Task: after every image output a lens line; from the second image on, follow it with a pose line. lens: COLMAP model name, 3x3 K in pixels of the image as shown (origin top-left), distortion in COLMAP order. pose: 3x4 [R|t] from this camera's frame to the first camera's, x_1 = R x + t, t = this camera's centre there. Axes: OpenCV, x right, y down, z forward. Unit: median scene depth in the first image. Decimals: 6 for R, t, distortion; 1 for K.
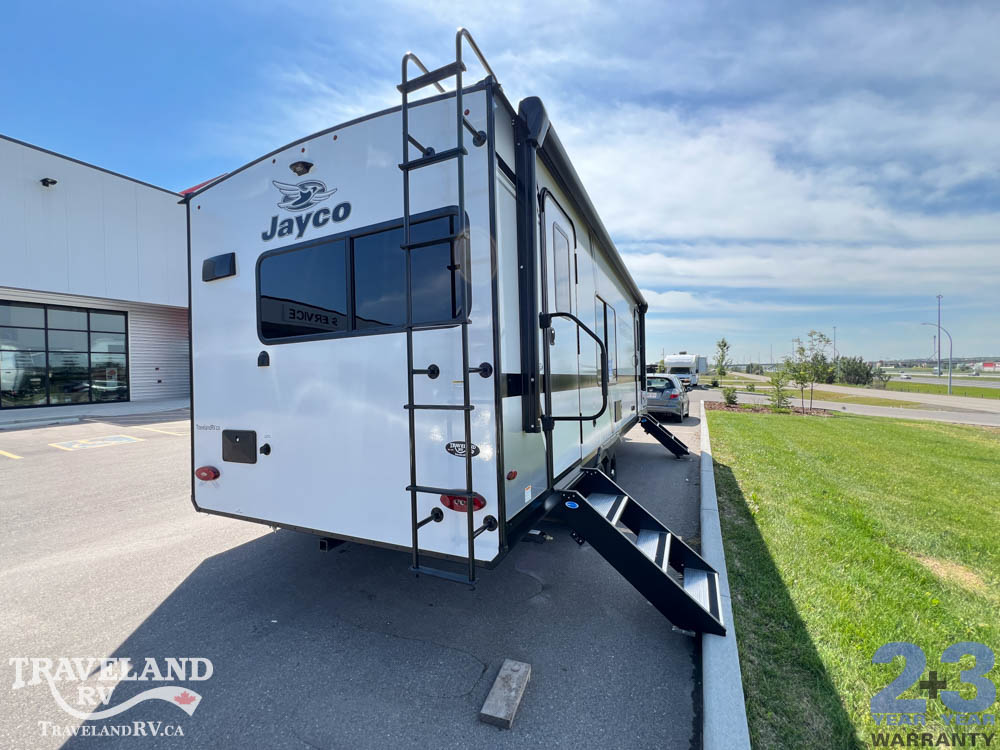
lens RADIAL K [[410.9, 0, 496.7], [0, 410.9, 376.3], [0, 0, 1]] dist [0.006972, 0.000065]
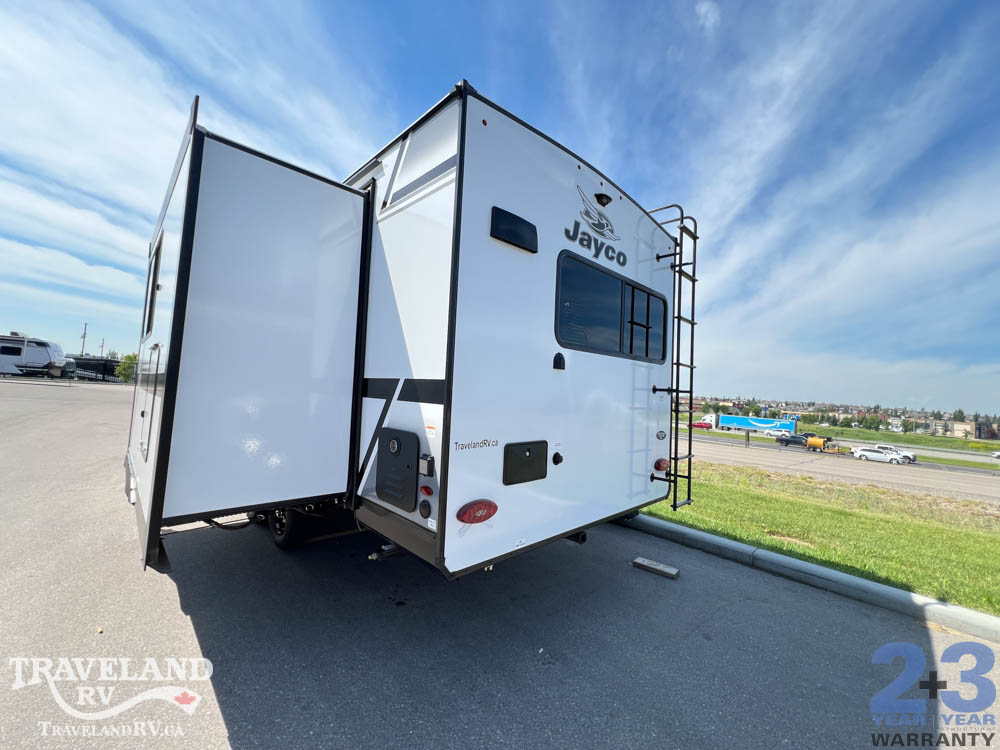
lens RADIAL K [[398.8, 0, 498.4], [0, 398.8, 373.5], [0, 0, 1]] dist [-0.000573, 0.000422]
pose [[0.337214, 0.082921, 0.937769, -1.477911], [-0.065236, 0.995777, -0.064592, 0.053280], [-0.939165, -0.039395, 0.341200, 0.835403]]
